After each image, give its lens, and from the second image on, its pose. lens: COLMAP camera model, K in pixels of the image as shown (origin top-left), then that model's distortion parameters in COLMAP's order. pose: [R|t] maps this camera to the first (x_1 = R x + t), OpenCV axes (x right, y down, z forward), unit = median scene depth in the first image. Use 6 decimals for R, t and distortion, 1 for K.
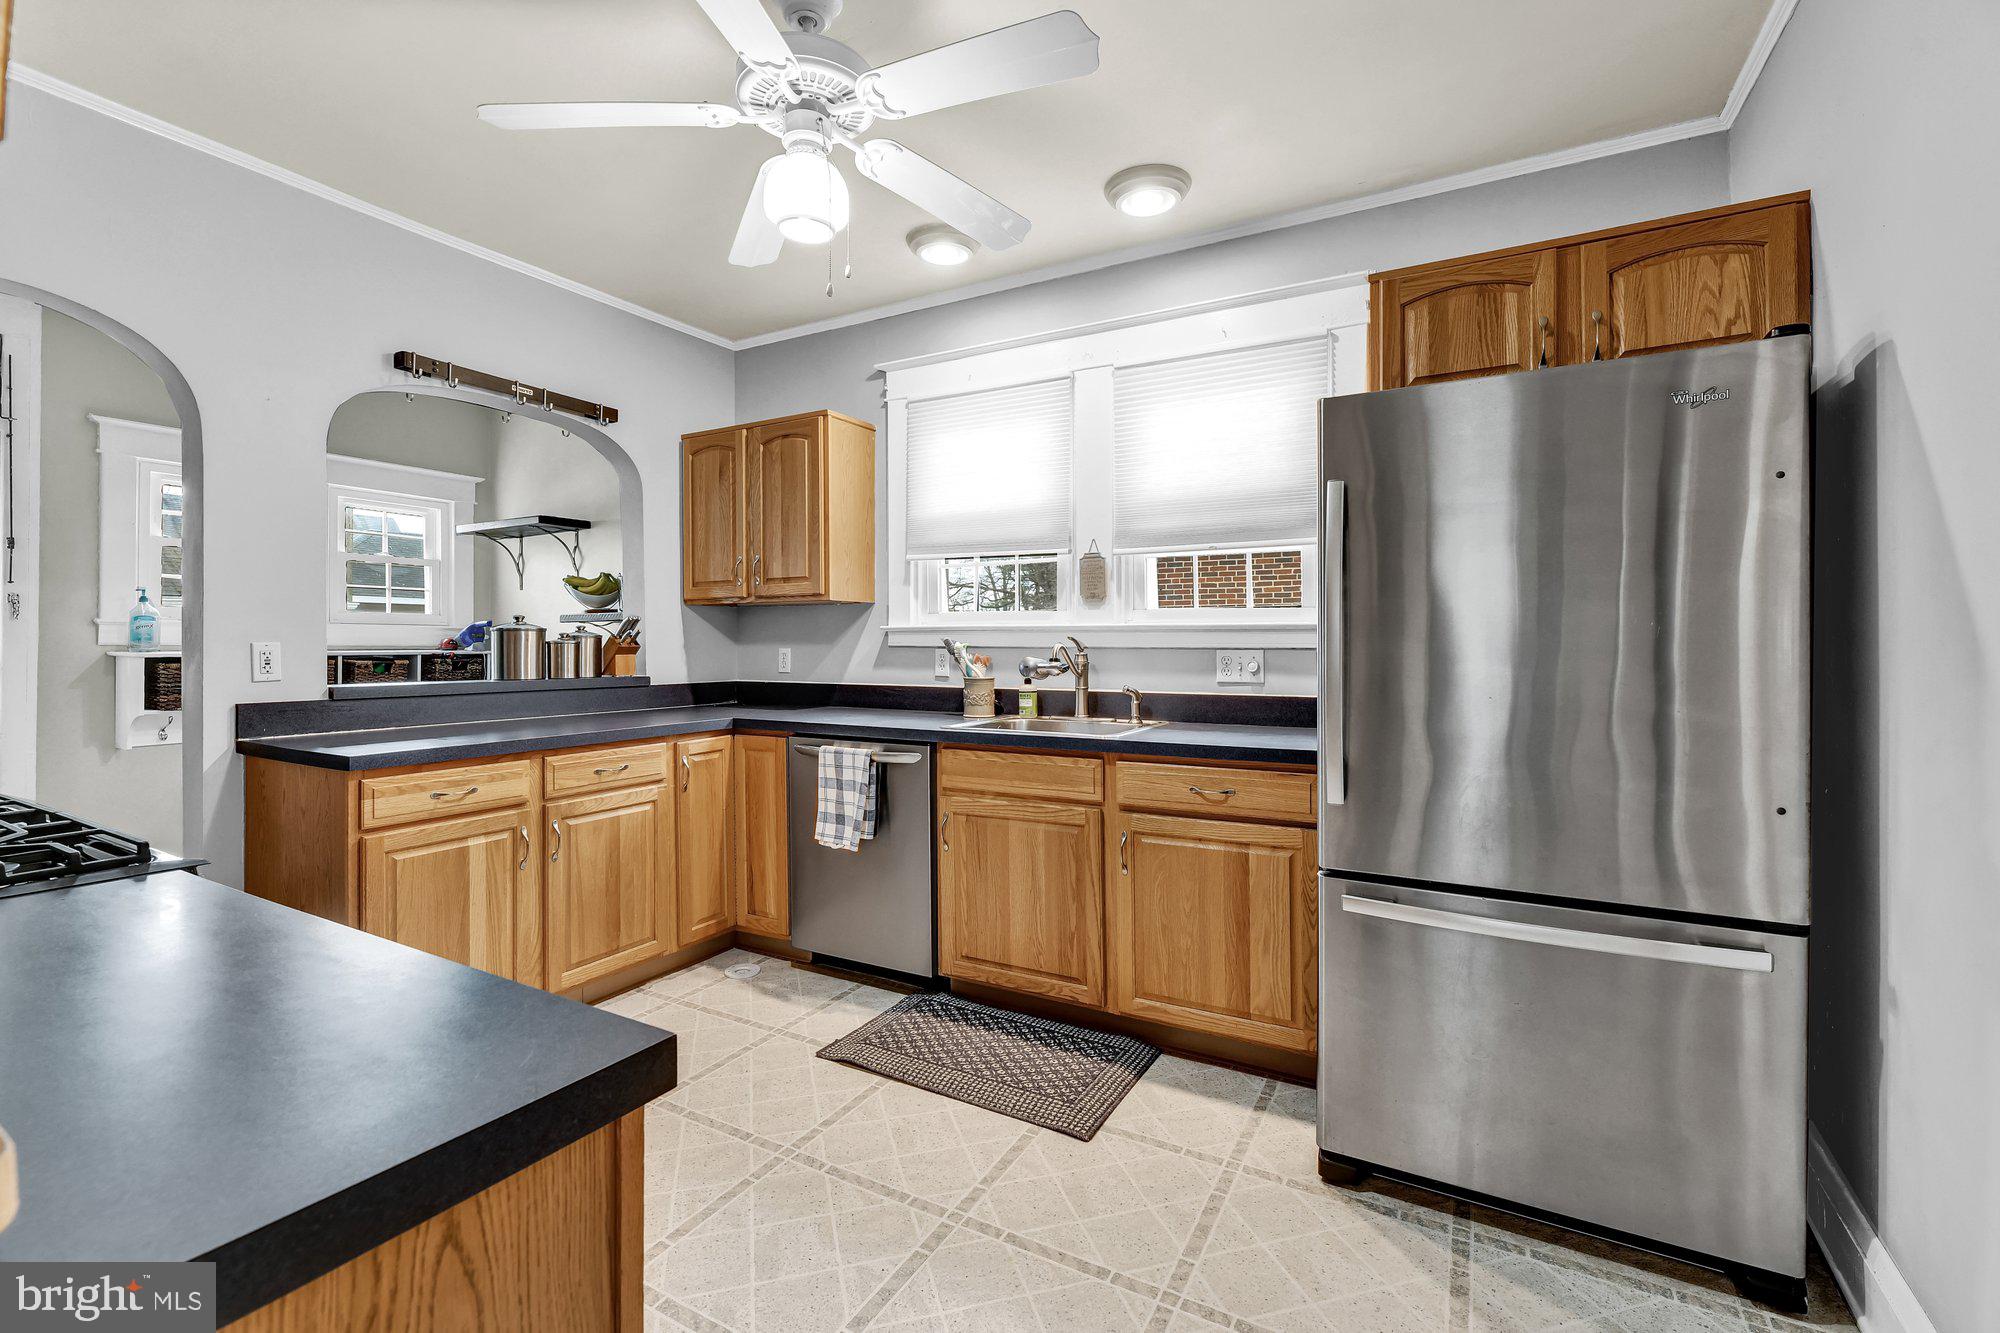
lens RADIAL K [[869.2, 0, 1013.9], [0, 869.2, 639.6], [0, 0, 1]] dist [-0.001735, -0.001855]
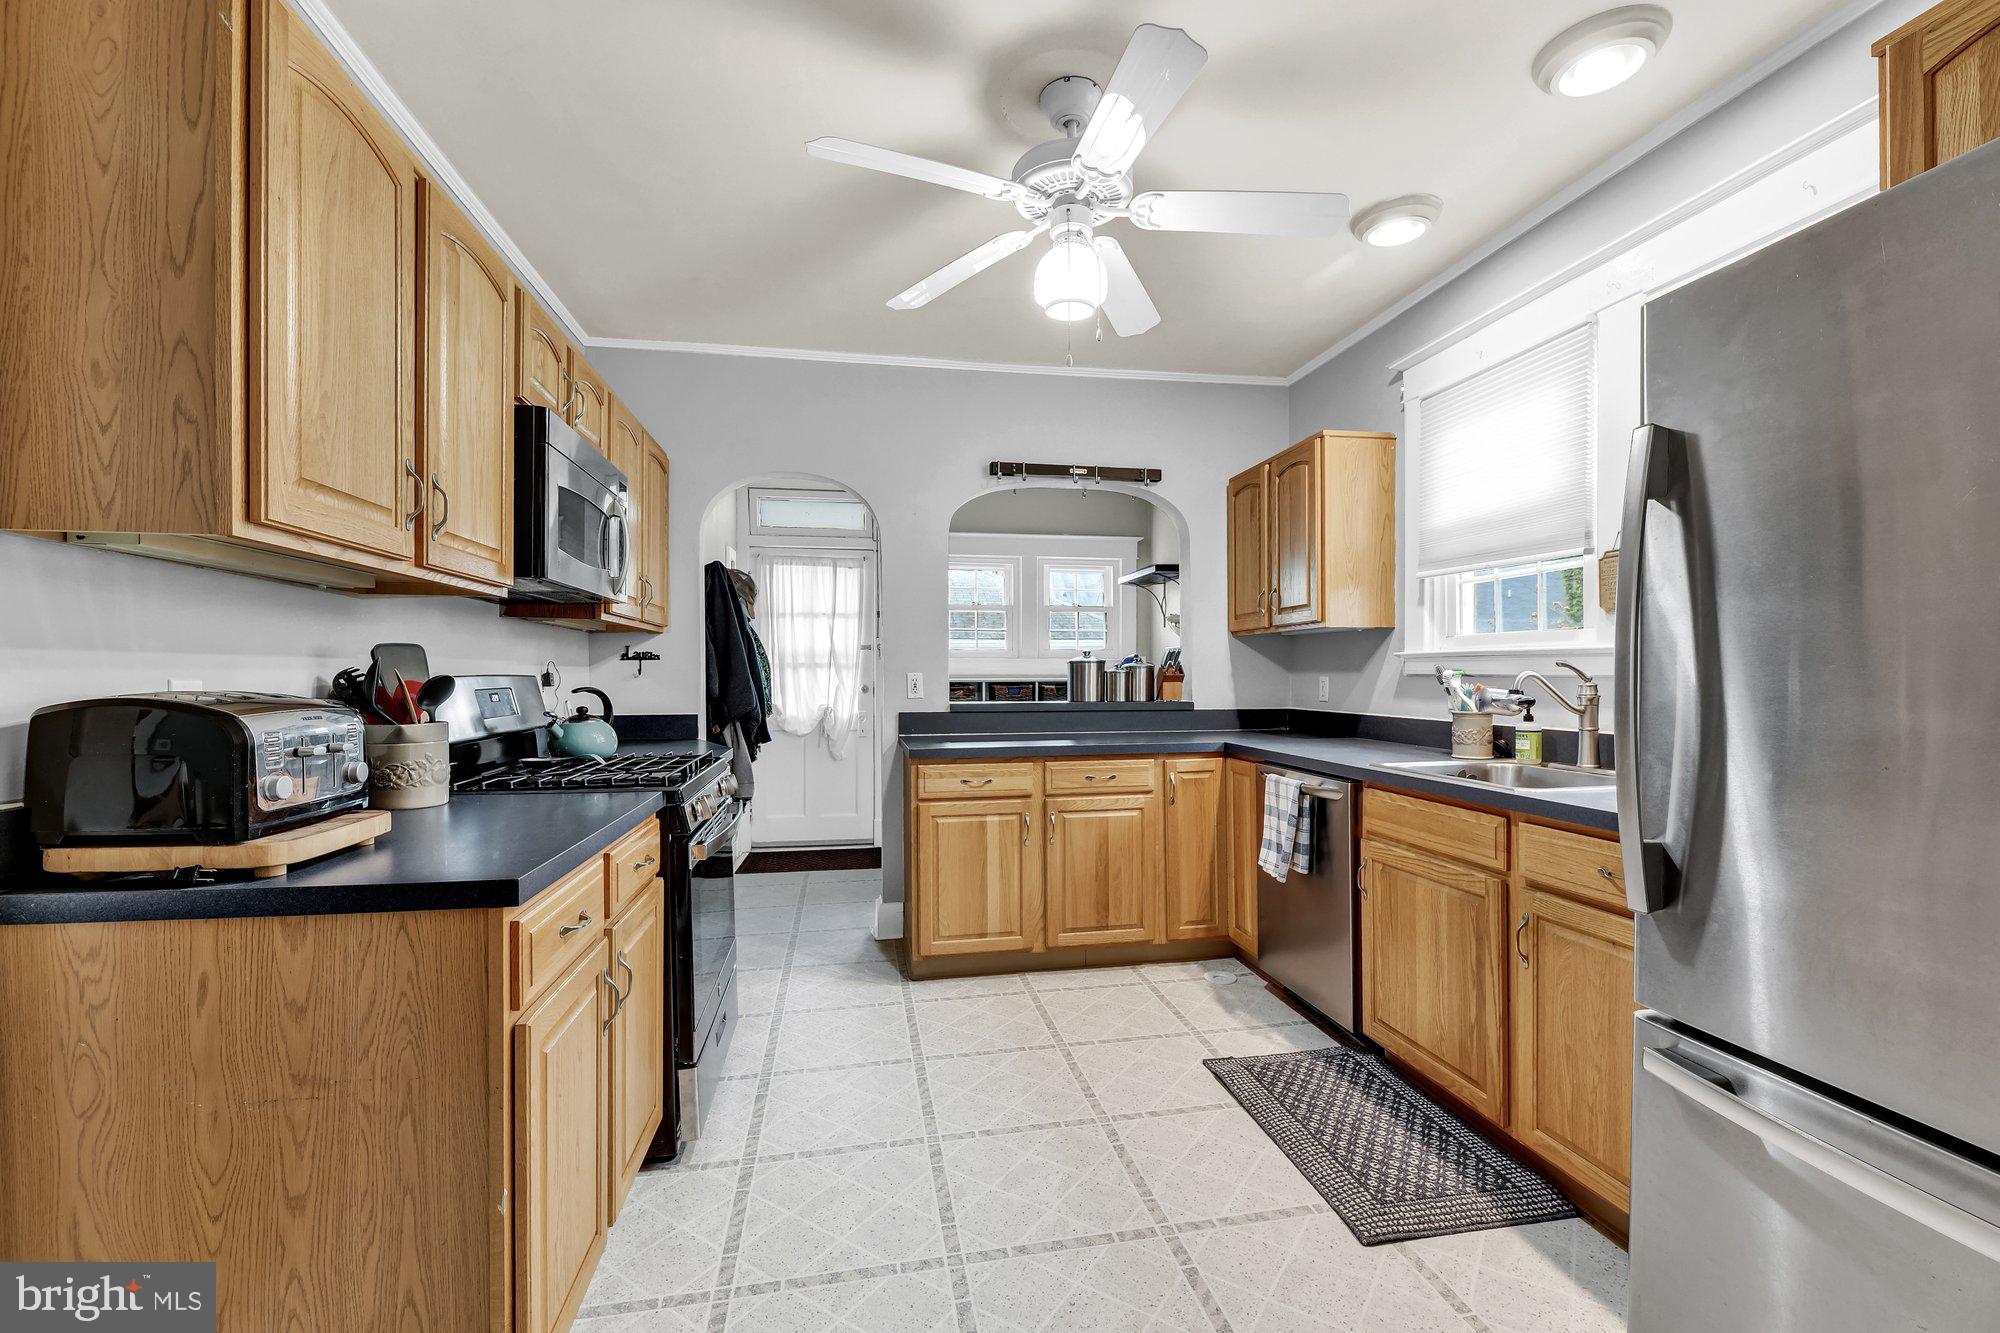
lens RADIAL K [[869.2, 0, 1006.7], [0, 869.2, 683.9], [0, 0, 1]] dist [-0.001735, -0.001855]
pose [[0.636020, 0.007417, -0.771637, 0.374633], [0.007135, 0.999855, 0.015492, 0.000146], [0.771640, -0.015358, 0.635874, 0.129820]]
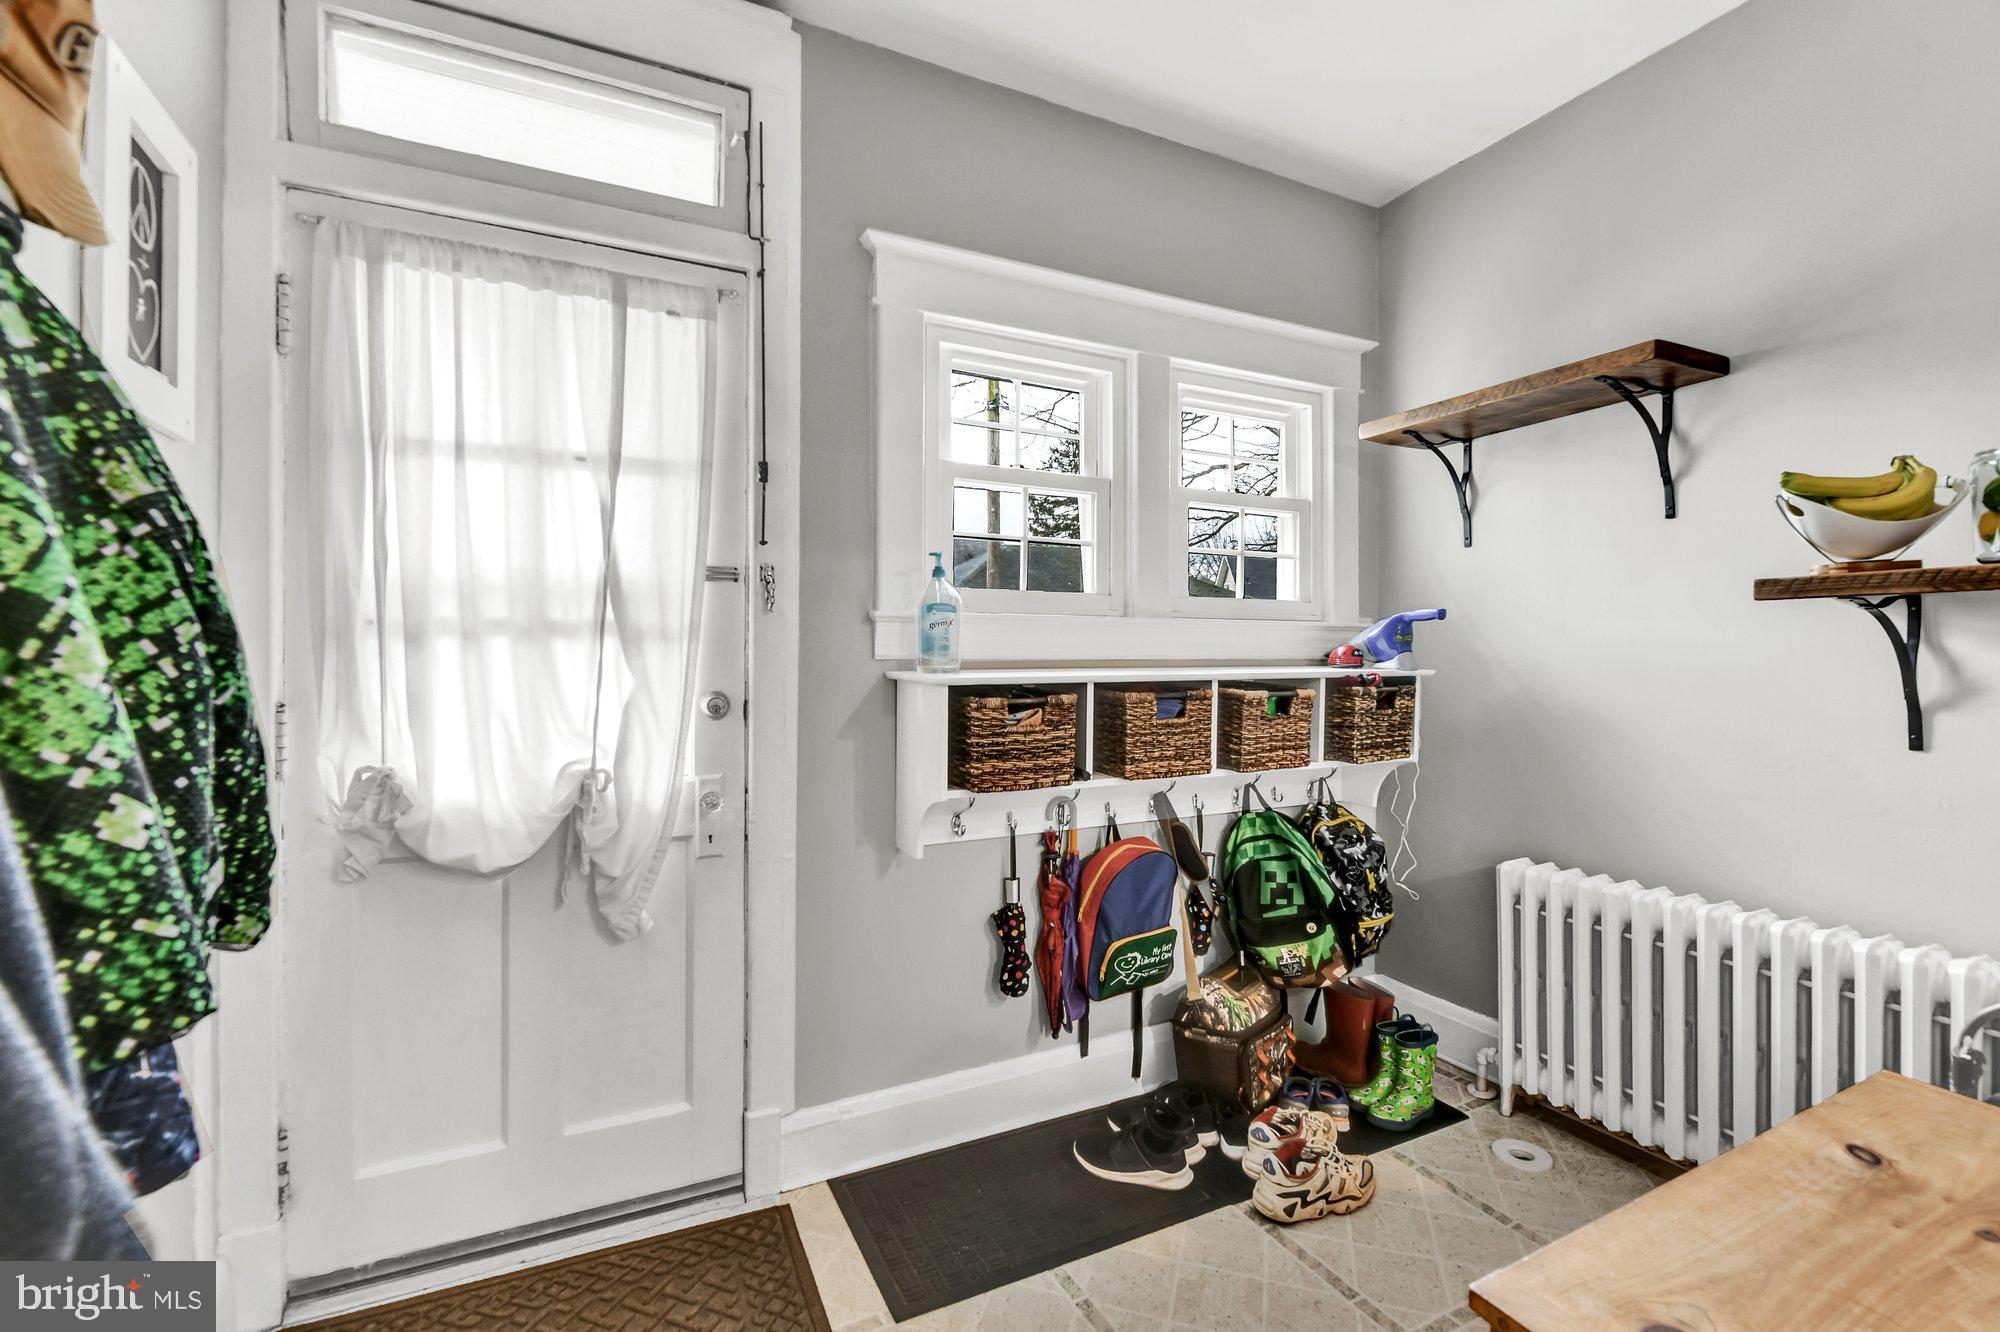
lens RADIAL K [[869.2, 0, 992.2], [0, 869.2, 649.8], [0, 0, 1]] dist [-0.001735, -0.001855]
pose [[0.824023, -0.002966, -0.566549, -0.872709], [0.003407, 0.999994, -0.000279, 0.000929], [0.566547, -0.001700, 0.824028, 0.751151]]
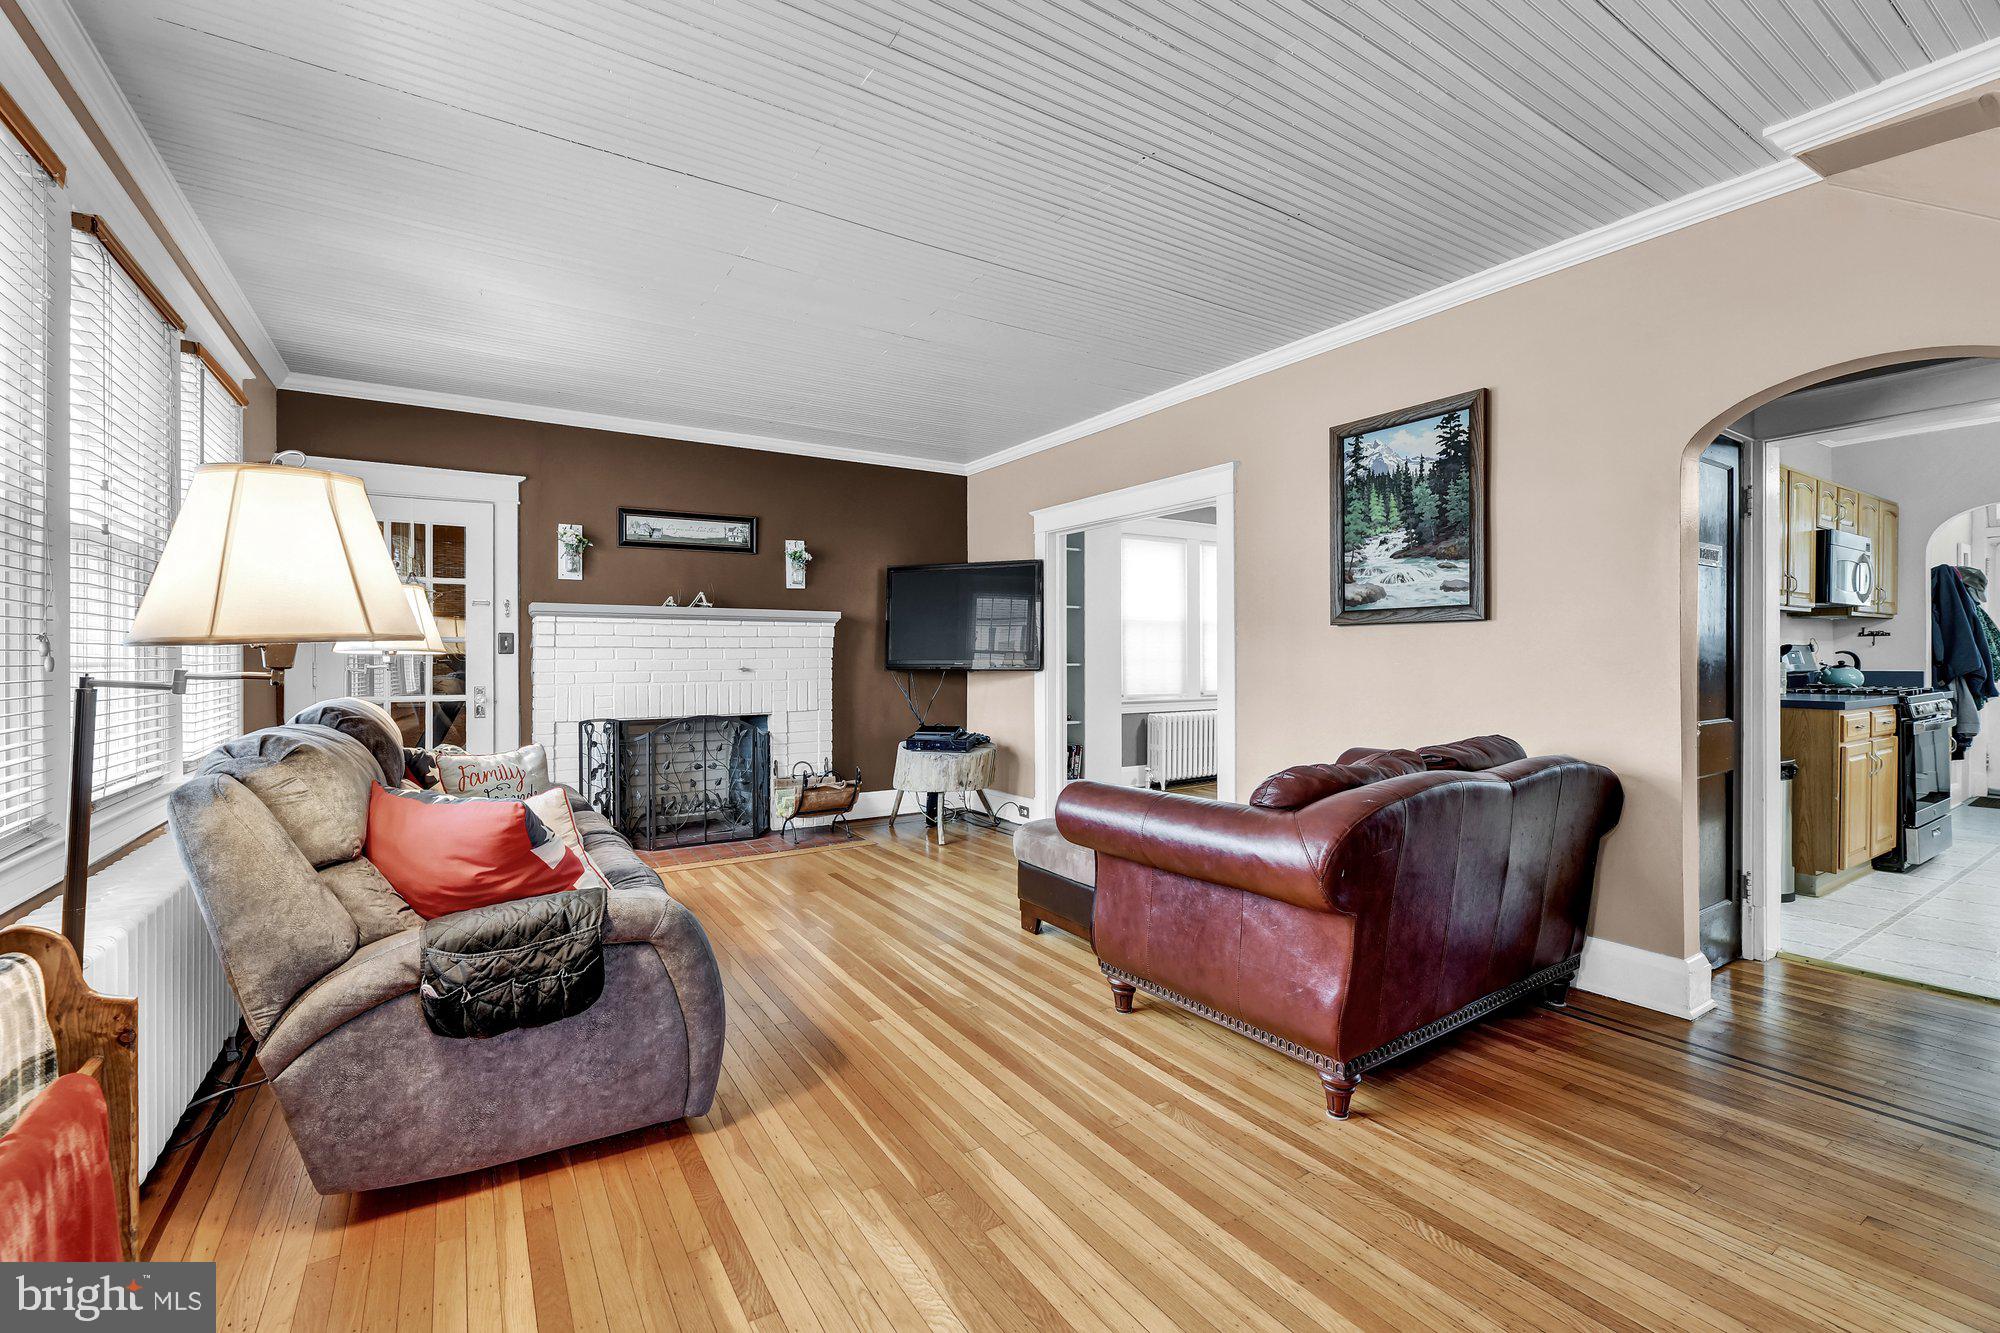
lens RADIAL K [[869.2, 0, 994.0], [0, 869.2, 659.4], [0, 0, 1]] dist [-0.001735, -0.001855]
pose [[-0.462564, 0.003211, -0.886580, 2.128010], [0.009472, 0.999954, -0.001320, 0.022485], [0.886535, -0.009008, -0.462573, -0.476864]]
